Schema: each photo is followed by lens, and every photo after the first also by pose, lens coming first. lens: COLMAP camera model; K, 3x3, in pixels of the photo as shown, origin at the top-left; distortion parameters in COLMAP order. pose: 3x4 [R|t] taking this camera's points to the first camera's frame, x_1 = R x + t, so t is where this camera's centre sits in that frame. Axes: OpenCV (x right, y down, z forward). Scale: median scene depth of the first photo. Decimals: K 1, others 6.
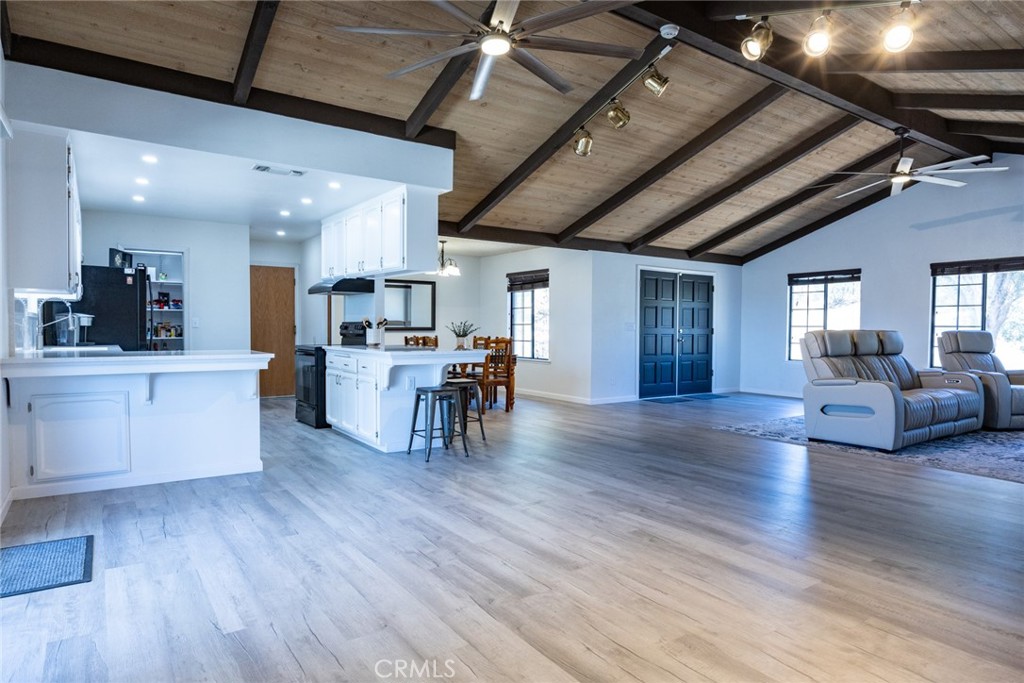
lens RADIAL K [[600.0, 0, 503.7], [0, 600.0, 346.2], [0, 0, 1]] dist [-0.010059, 0.001325]
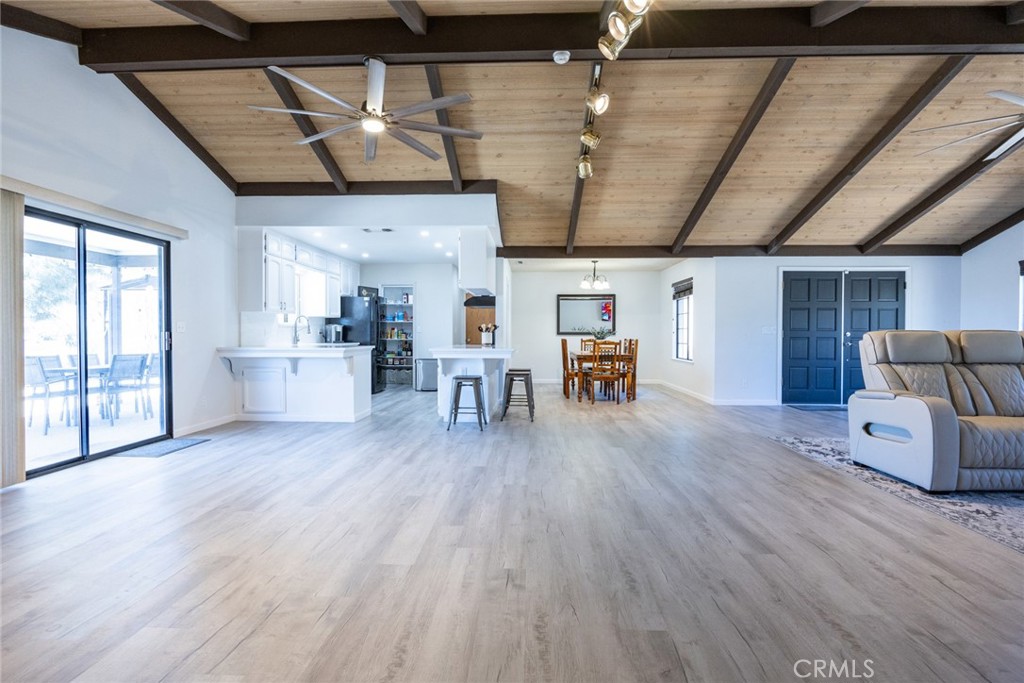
lens RADIAL K [[475.0, 0, 512.3], [0, 475.0, 340.7], [0, 0, 1]] dist [-0.010254, -0.002220]
pose [[0.799228, 0.004509, -0.601012, 0.487926], [-0.014830, 0.999815, -0.012220, 0.001989], [0.600846, 0.018679, 0.799147, 0.178593]]
